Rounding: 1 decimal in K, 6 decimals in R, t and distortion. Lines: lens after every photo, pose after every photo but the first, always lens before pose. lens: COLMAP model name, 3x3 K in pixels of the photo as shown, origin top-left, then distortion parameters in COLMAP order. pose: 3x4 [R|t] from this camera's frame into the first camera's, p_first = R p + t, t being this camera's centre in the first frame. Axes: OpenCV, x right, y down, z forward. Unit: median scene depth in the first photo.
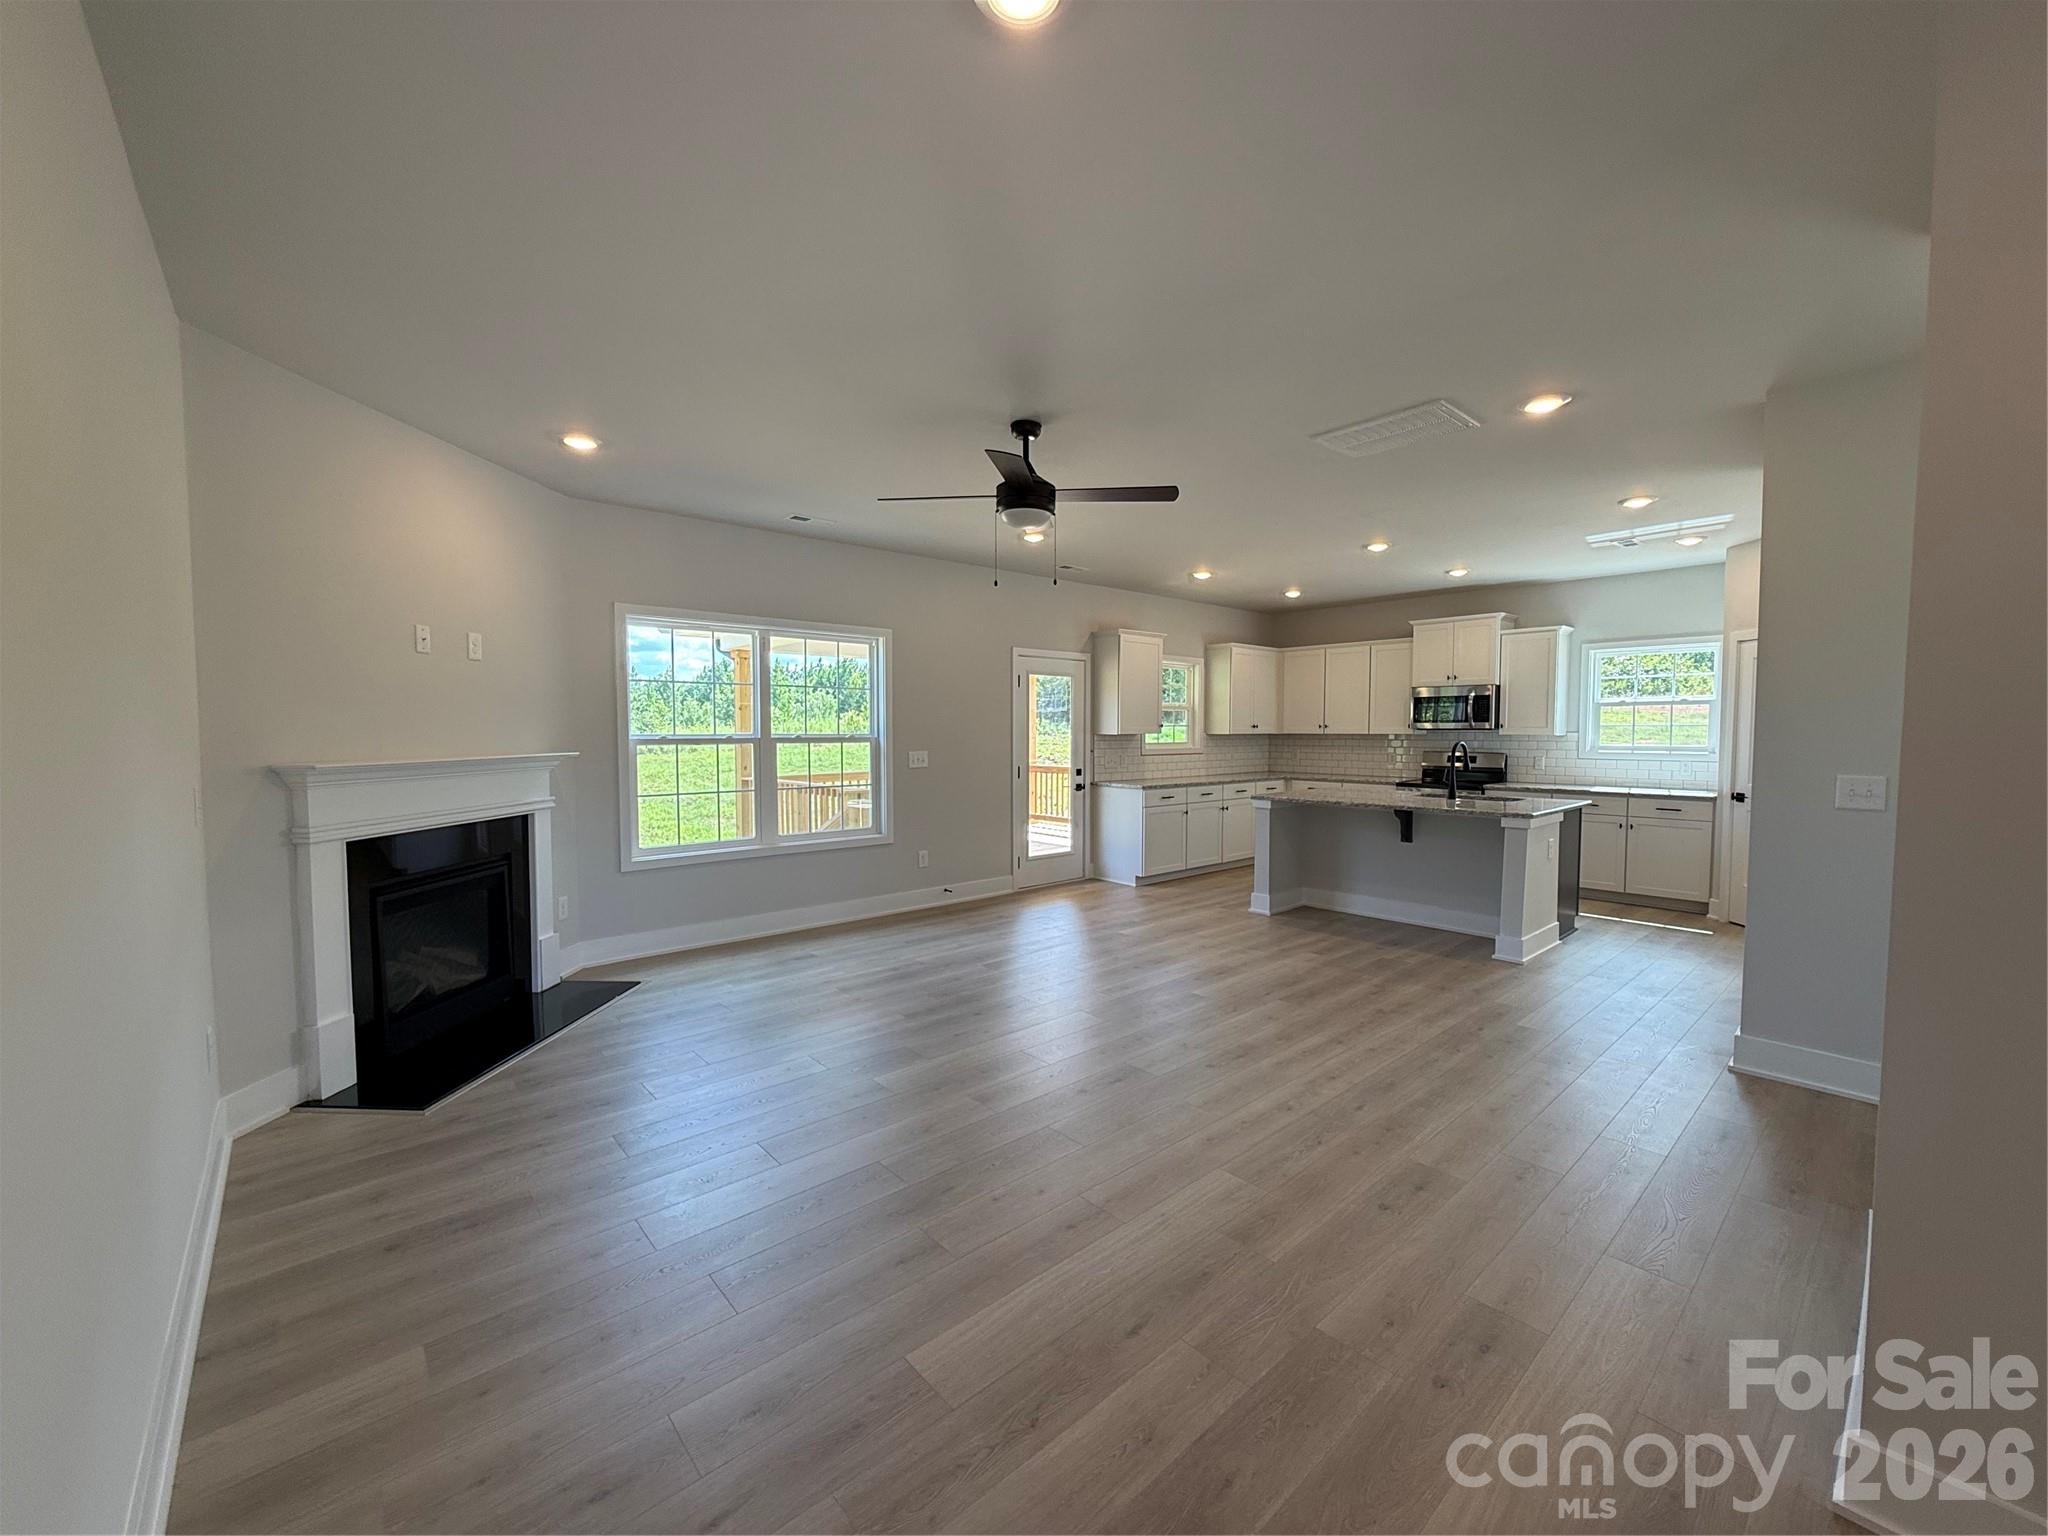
lens RADIAL K [[815.9, 0, 1030.5], [0, 815.9, 770.7], [0, 0, 1]] dist [0.000152, 0.000380]
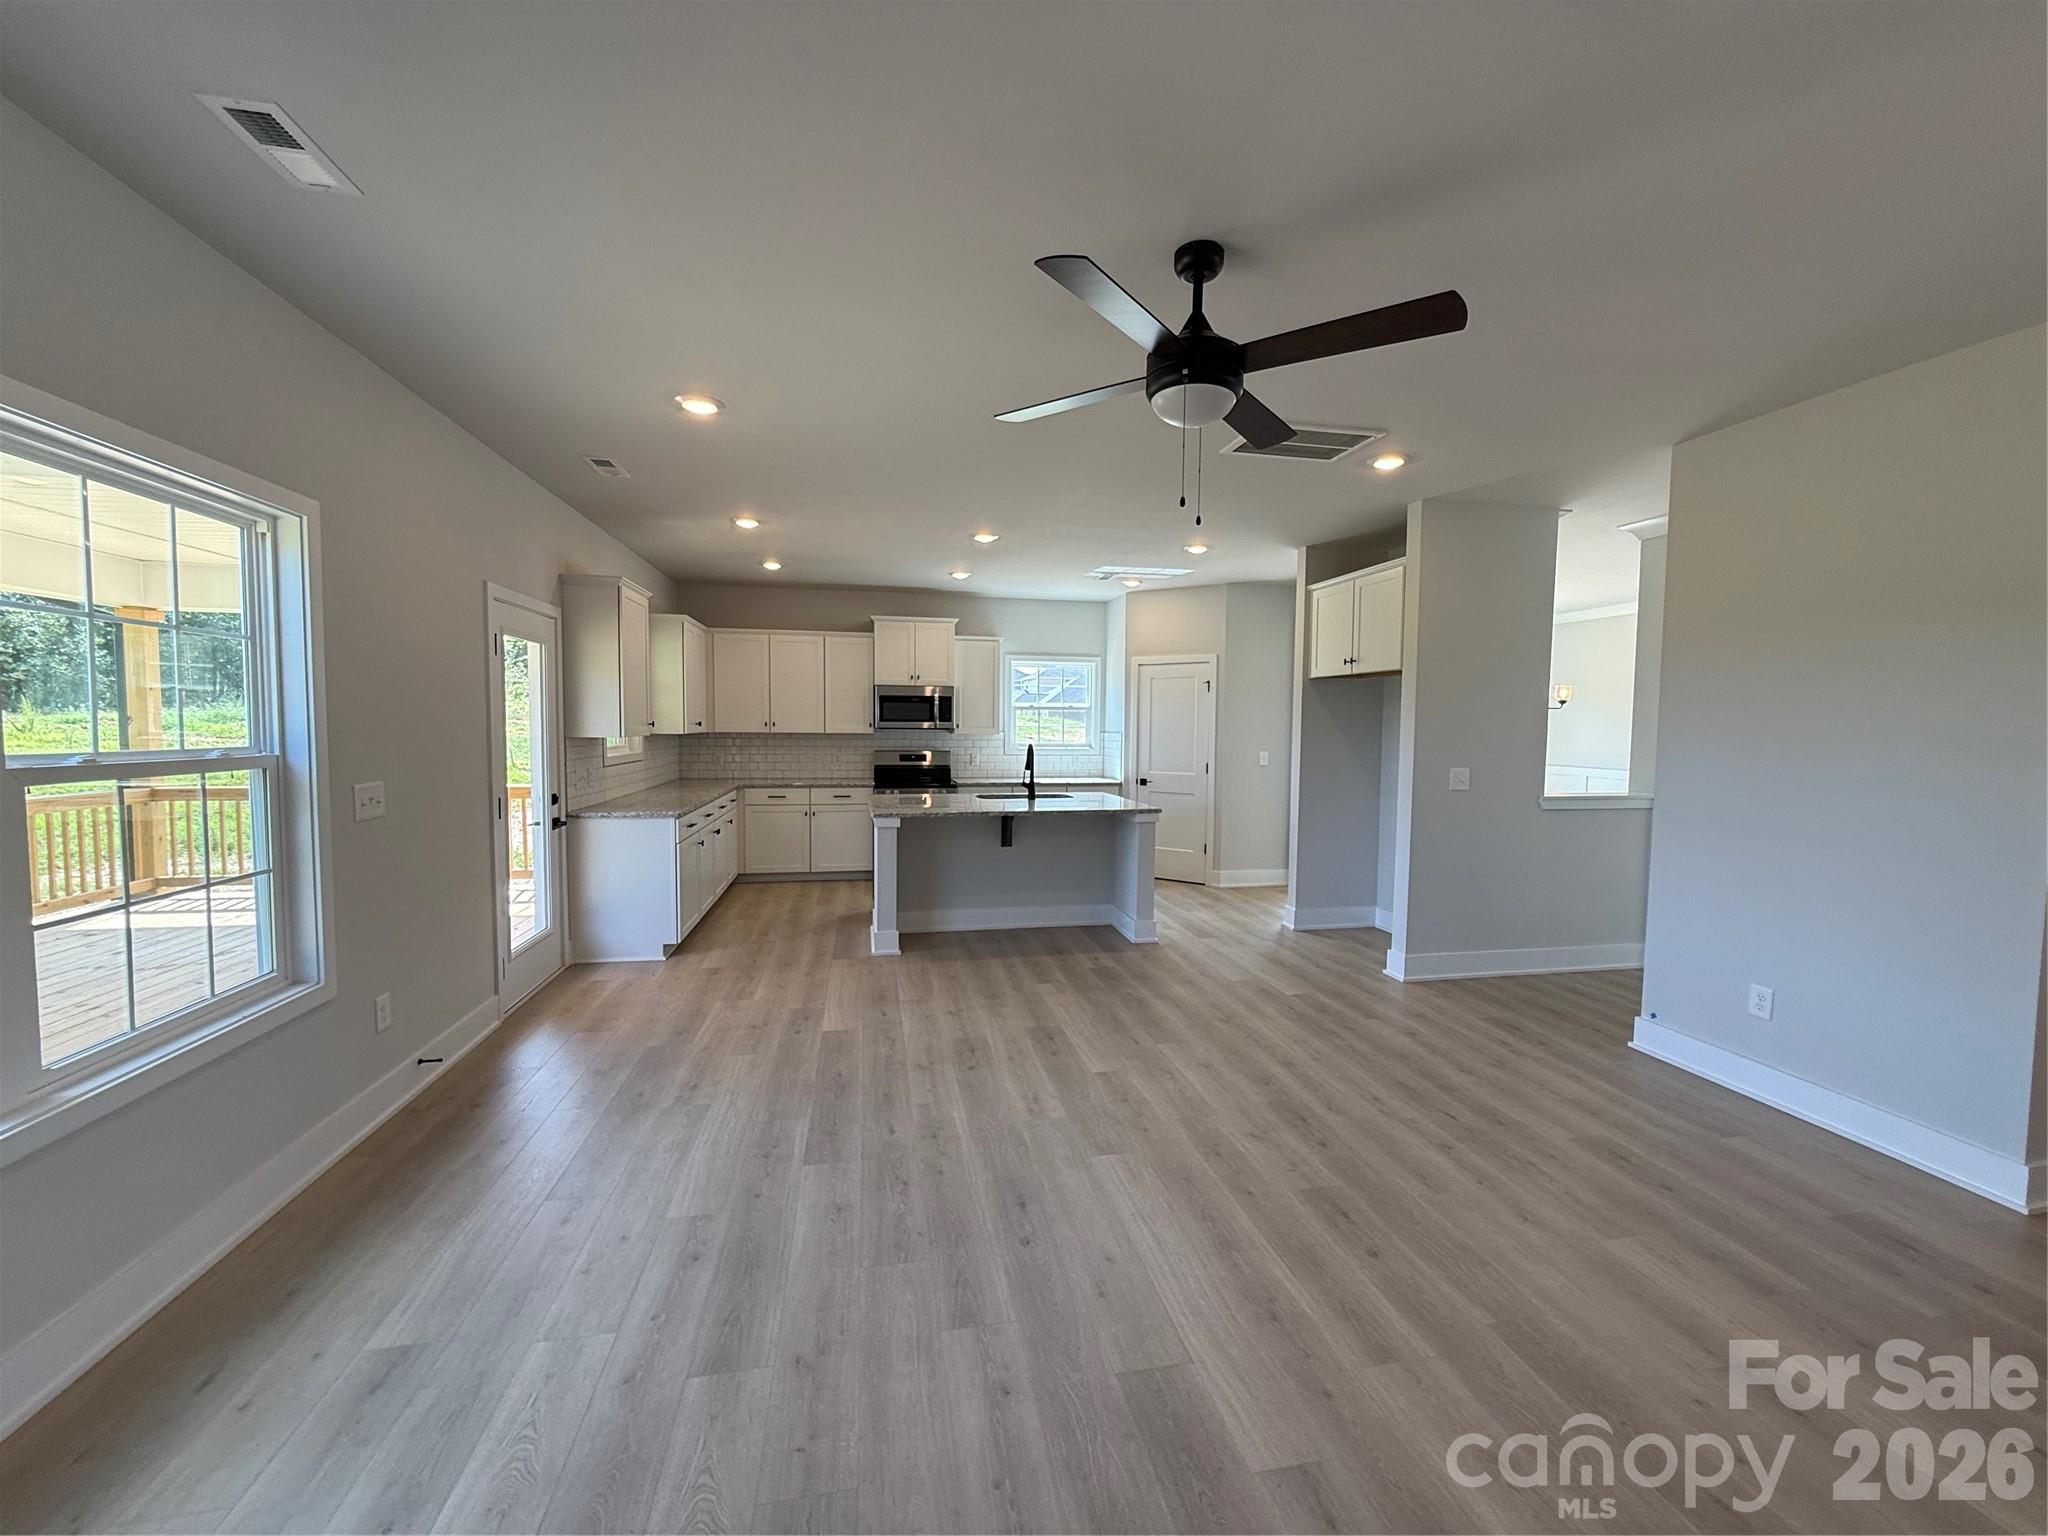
lens RADIAL K [[815.9, 0, 1030.5], [0, 815.9, 770.7], [0, 0, 1]] dist [0.000152, 0.000380]
pose [[0.505959, -0.045278, 0.861368, -0.374223], [0.034621, 0.998883, 0.032170, -0.034997], [-0.861862, 0.013544, 0.506961, 0.485329]]
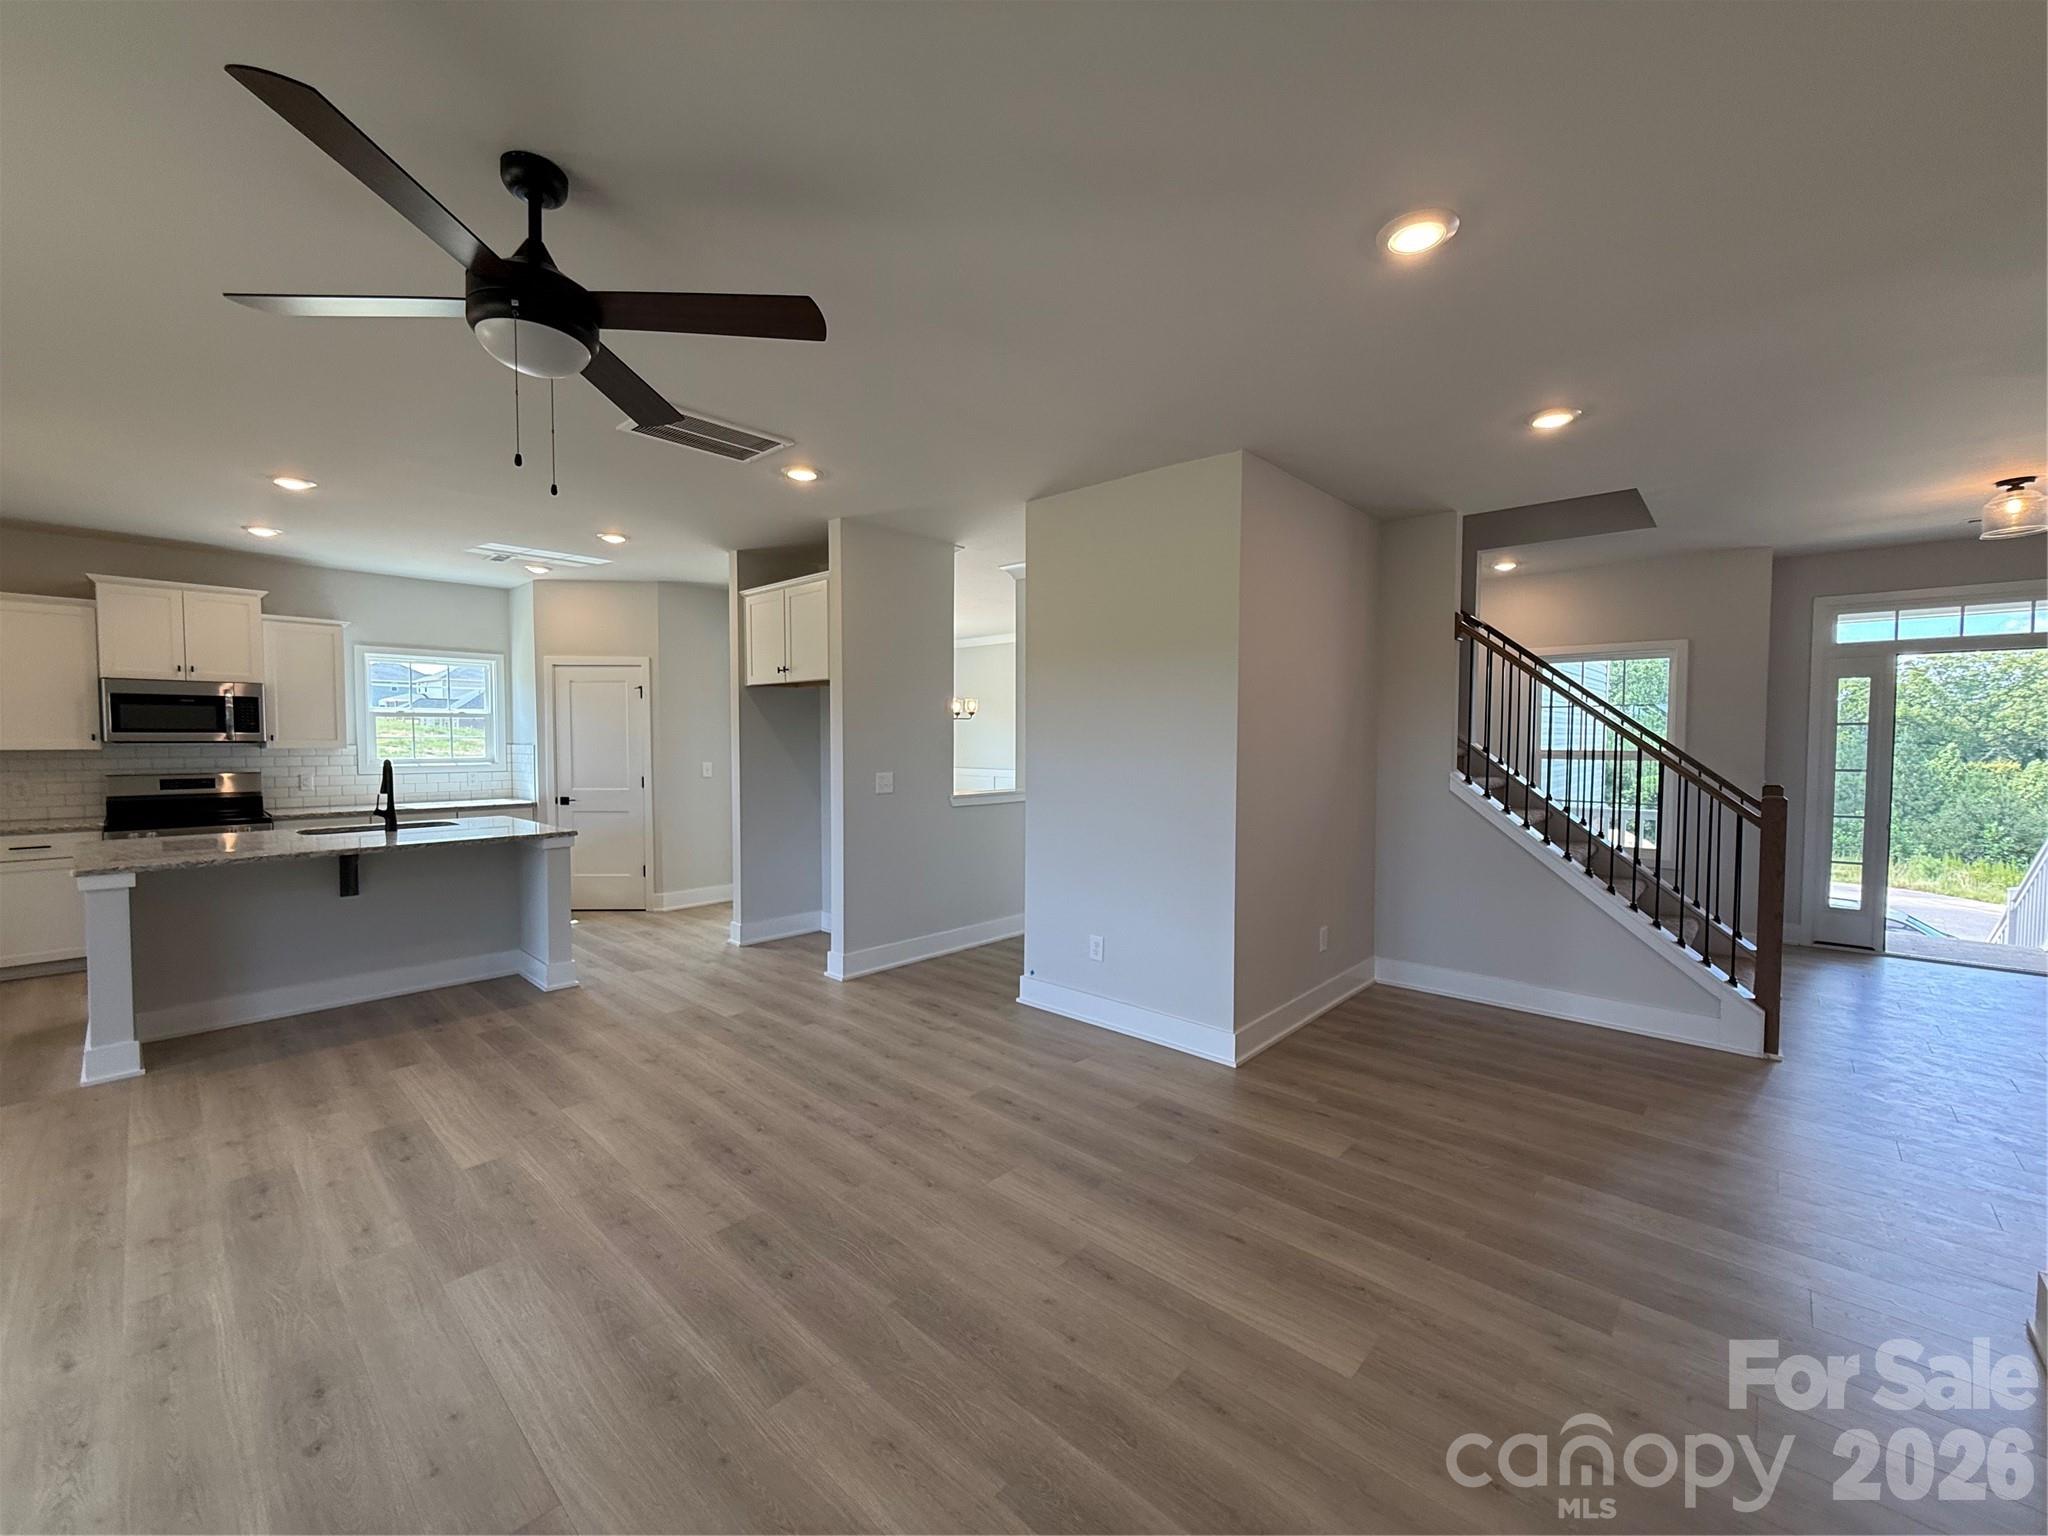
lens RADIAL K [[815.9, 0, 1030.5], [0, 815.9, 770.7], [0, 0, 1]] dist [0.000152, 0.000380]
pose [[-0.098753, -0.040800, 0.994275, -0.343433], [0.047659, 0.997819, 0.045679, -0.031373], [-0.993970, 0.051897, -0.096593, 0.457593]]
